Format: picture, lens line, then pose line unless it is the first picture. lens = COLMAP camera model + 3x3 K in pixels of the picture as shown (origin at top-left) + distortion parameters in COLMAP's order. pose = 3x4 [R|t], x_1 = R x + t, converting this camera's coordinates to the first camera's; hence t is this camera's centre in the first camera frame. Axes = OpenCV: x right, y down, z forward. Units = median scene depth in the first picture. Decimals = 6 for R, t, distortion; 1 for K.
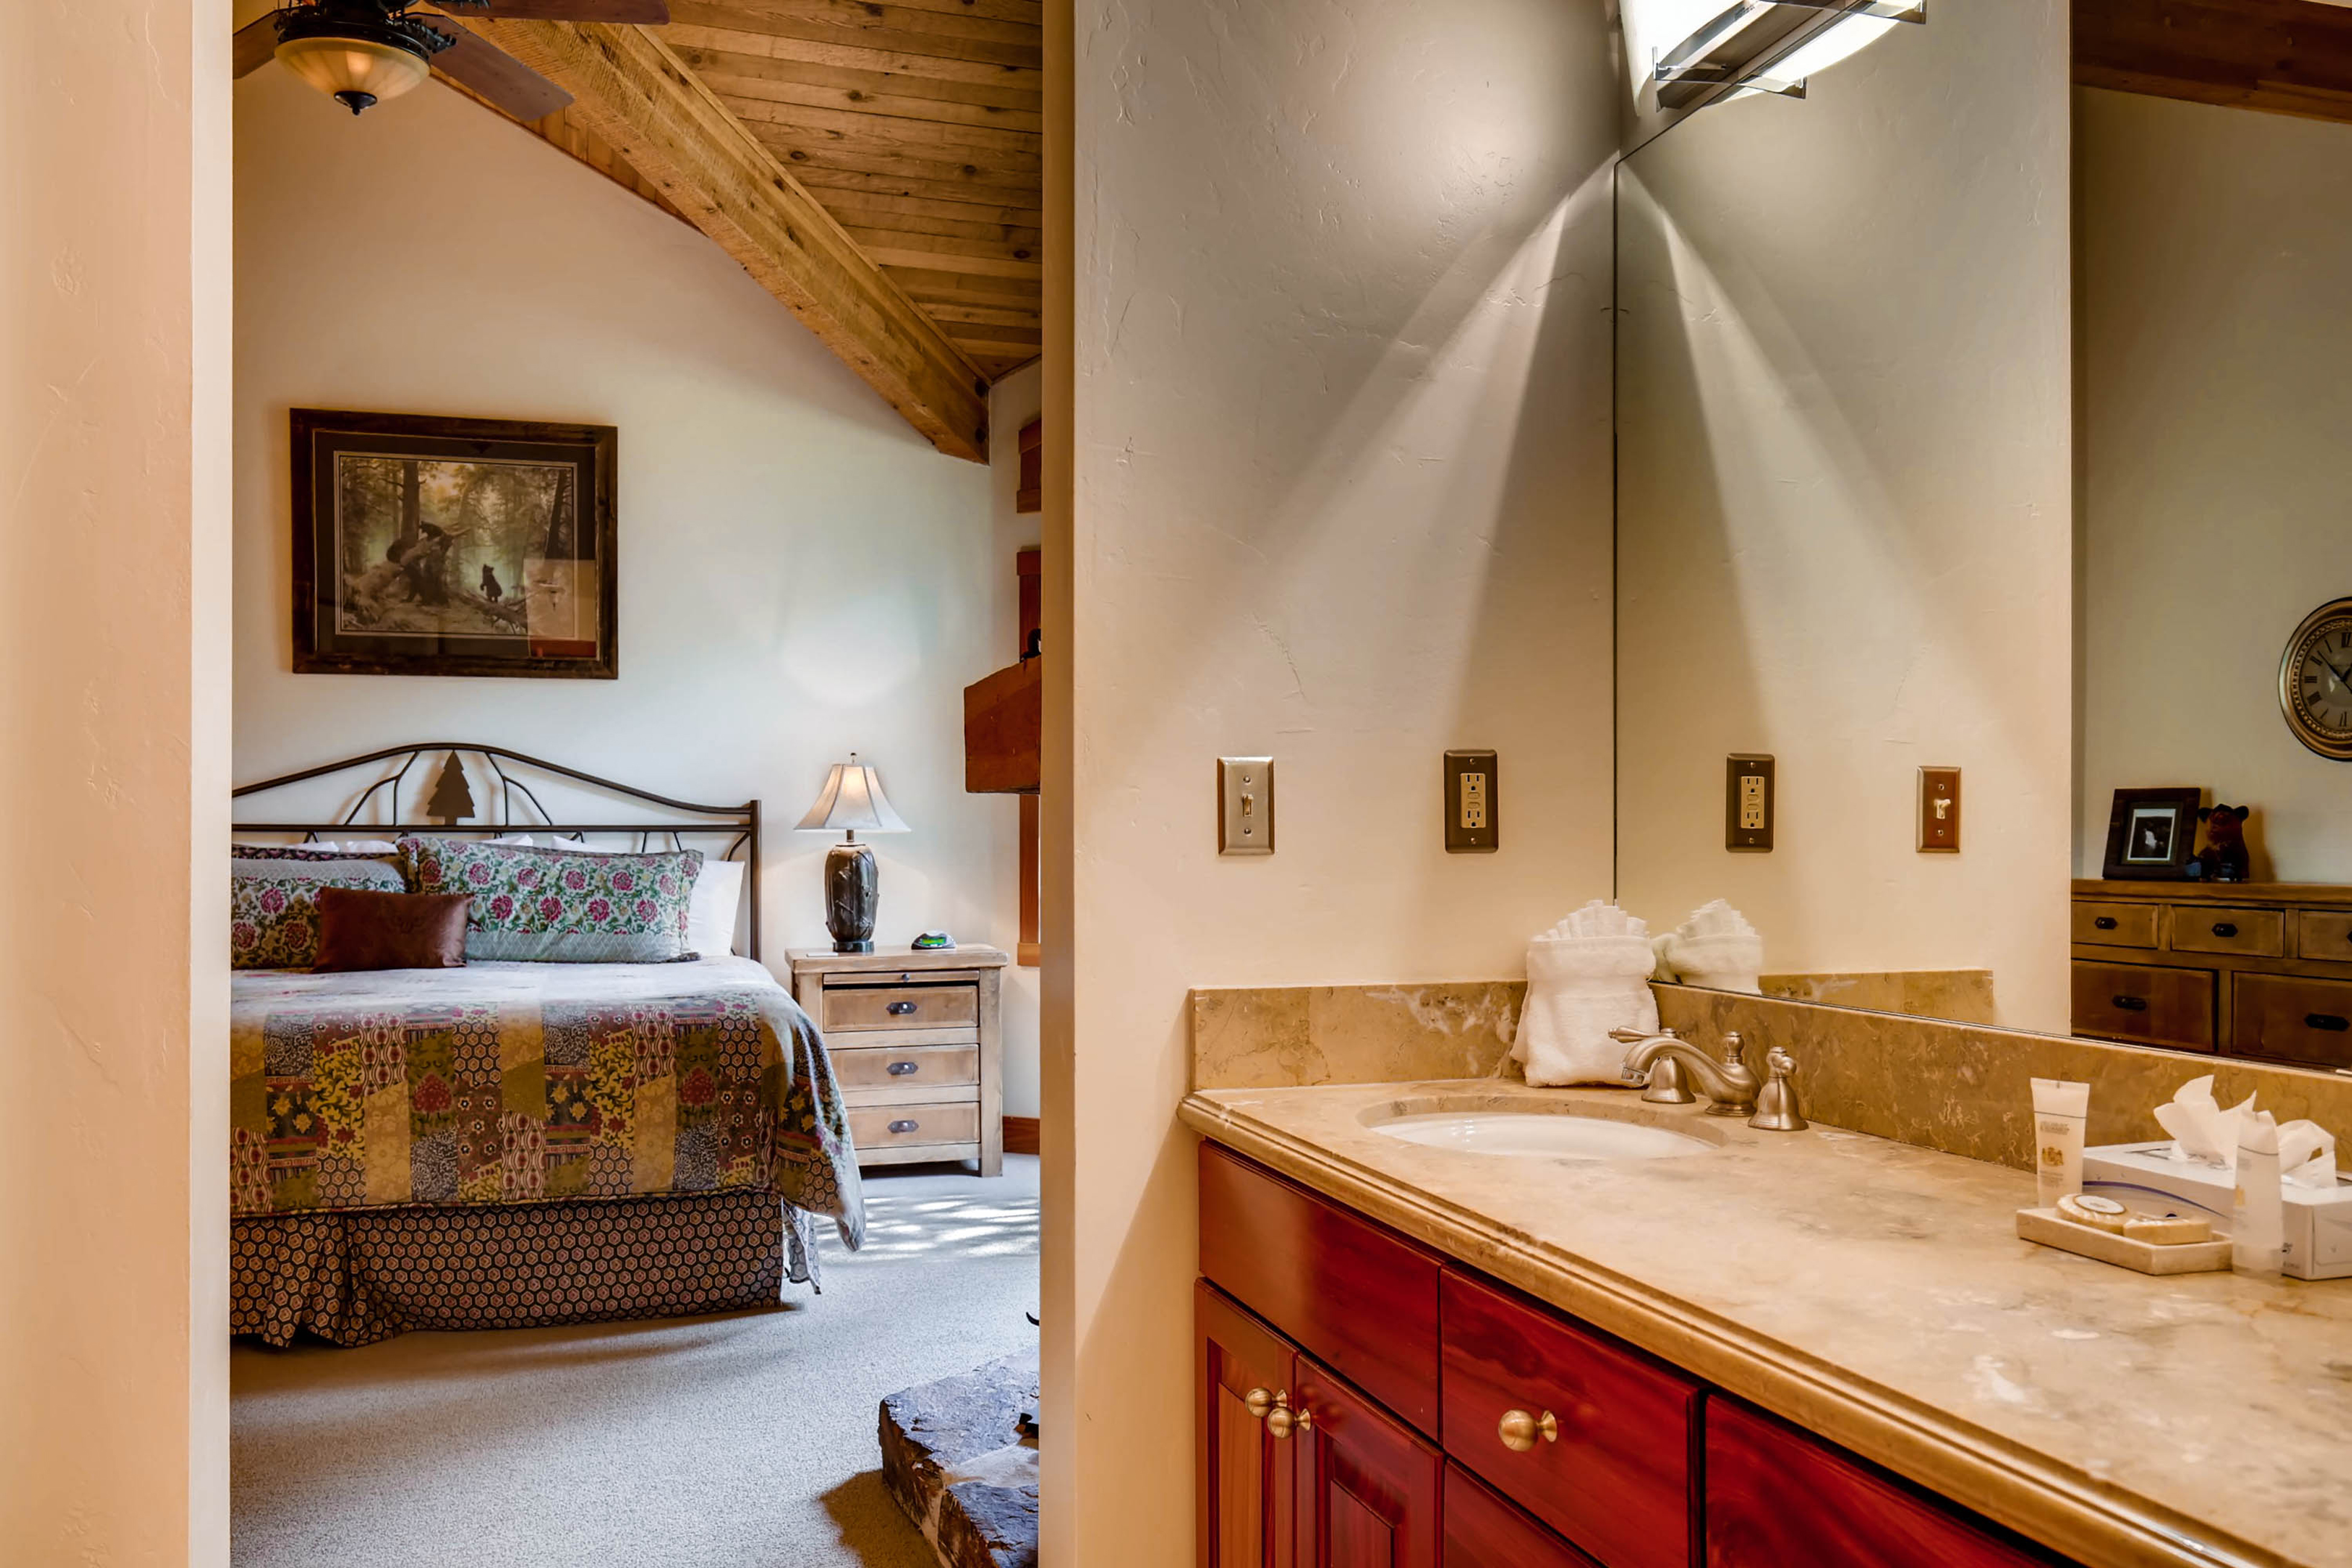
lens RADIAL K [[1905.7, 0, 1175.1], [0, 1905.7, 806.1], [0, 0, 1]] dist [0.006435, 0.004476]
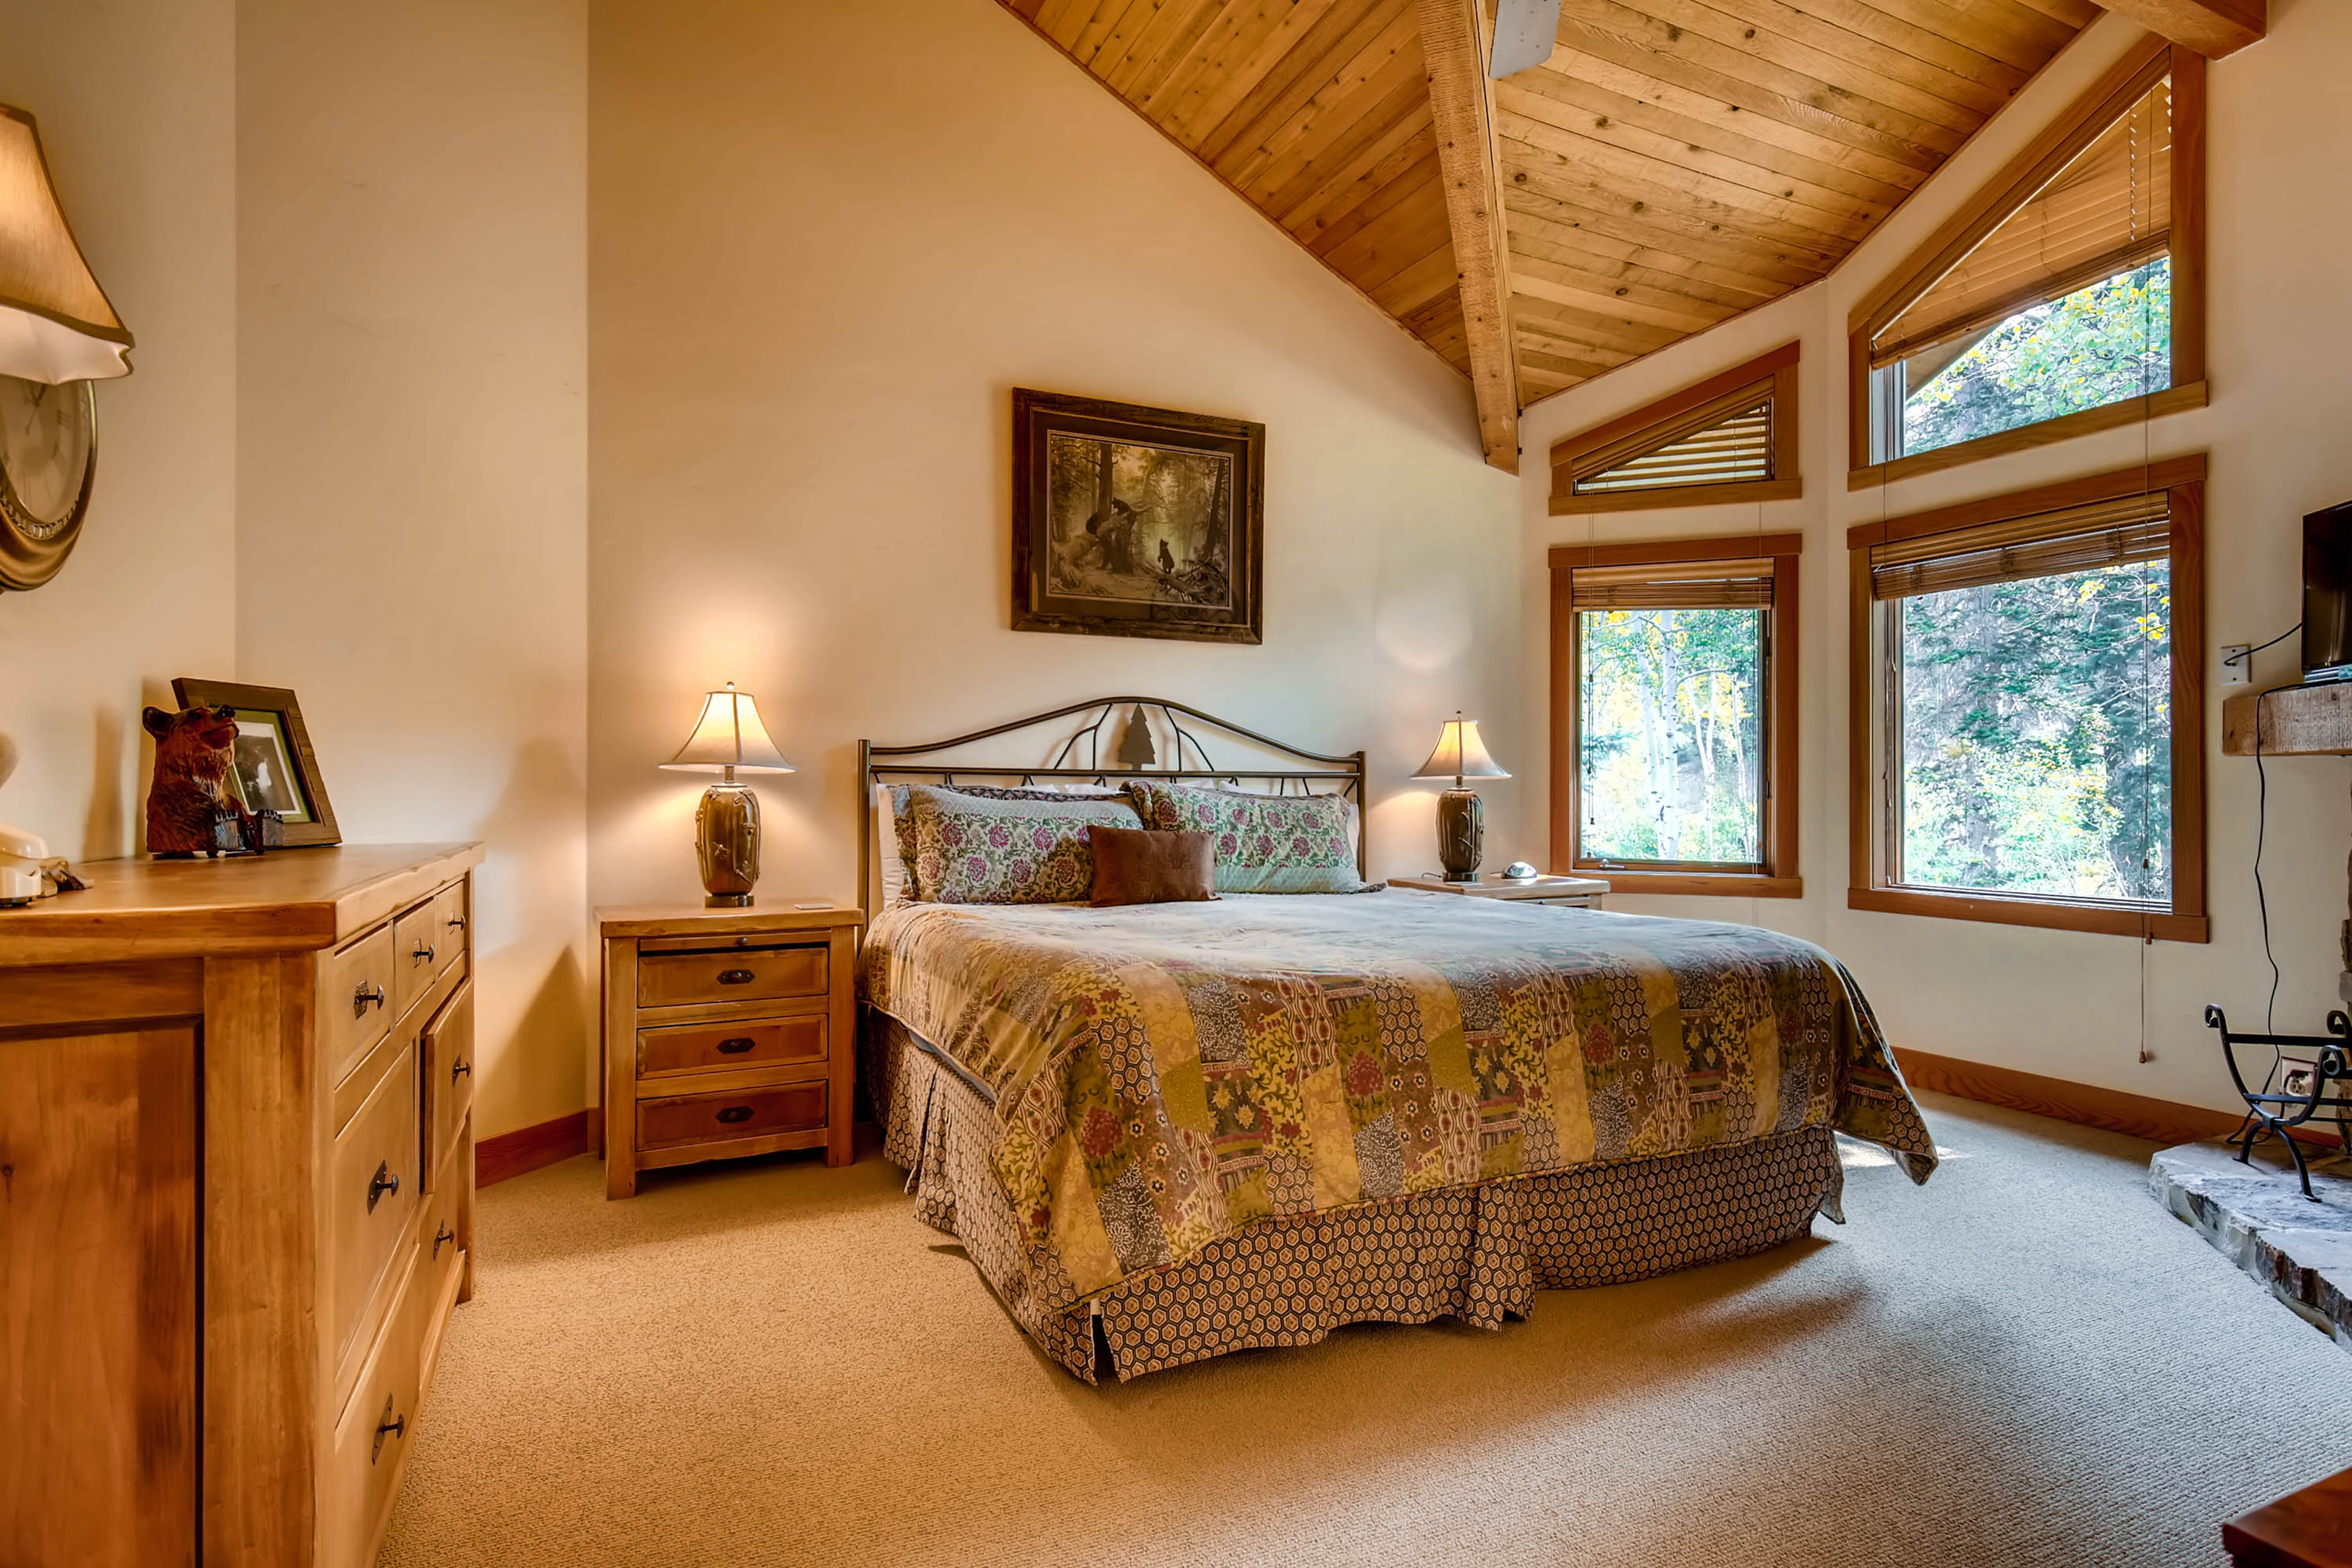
lens RADIAL K [[1219.9, 0, 1182.3], [0, 1219.9, 765.9], [0, 0, 1]] dist [0.005342, 0.000269]
pose [[0.989675, 0.006871, 0.143168, -0.460547], [-0.005712, 0.999948, -0.008506, 0.013356], [-0.143219, 0.007600, 0.989662, 0.292270]]
